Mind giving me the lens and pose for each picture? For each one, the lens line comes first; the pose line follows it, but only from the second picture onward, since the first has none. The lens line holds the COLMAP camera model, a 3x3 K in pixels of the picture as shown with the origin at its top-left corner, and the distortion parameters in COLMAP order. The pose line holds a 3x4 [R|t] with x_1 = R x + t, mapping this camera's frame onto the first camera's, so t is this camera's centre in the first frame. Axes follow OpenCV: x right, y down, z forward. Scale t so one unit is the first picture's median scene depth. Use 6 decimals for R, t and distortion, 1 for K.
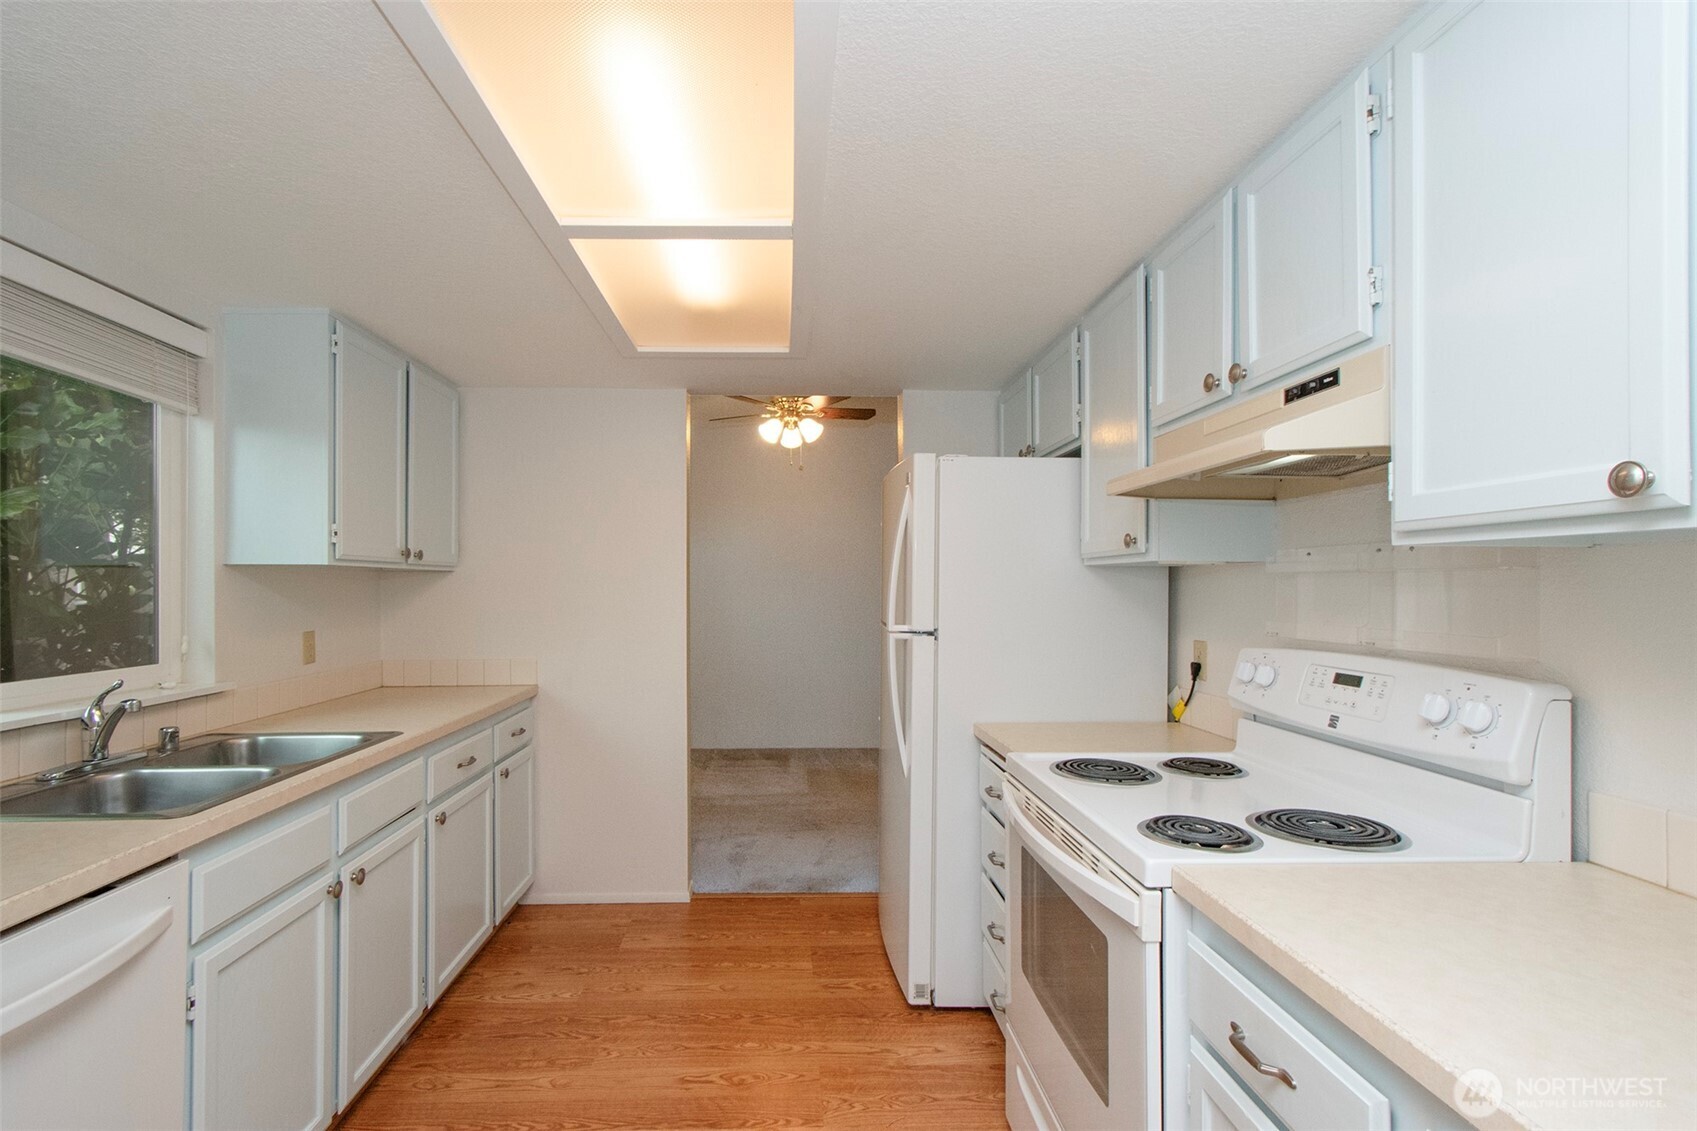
lens RADIAL K [[766.7, 0, 823.5], [0, 766.7, 565.4], [0, 0, 1]] dist [-0.000163, -0.000259]
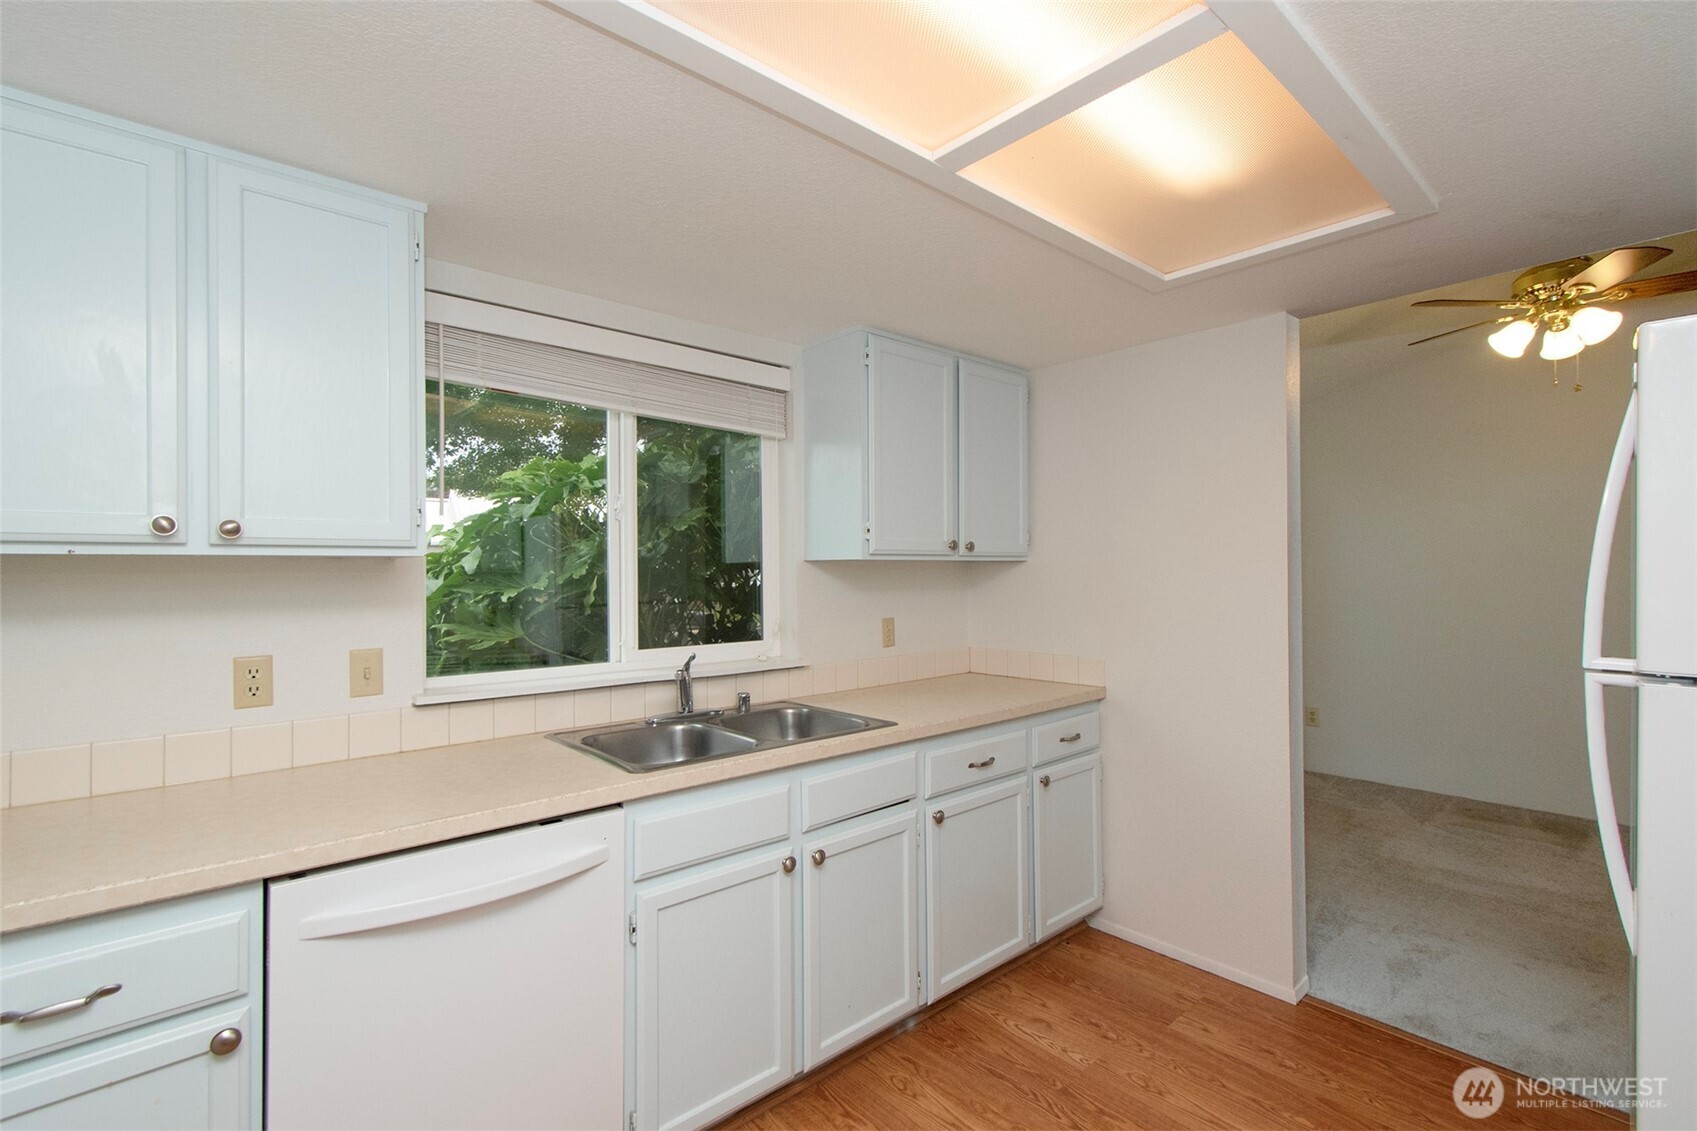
lens RADIAL K [[766.7, 0, 823.5], [0, 766.7, 565.4], [0, 0, 1]] dist [-0.000163, -0.000259]
pose [[0.626841, -0.010384, -0.779078, 0.167666], [0.024955, 0.999666, 0.006754, -0.000840], [0.778747, -0.023676, 0.626891, 0.266930]]
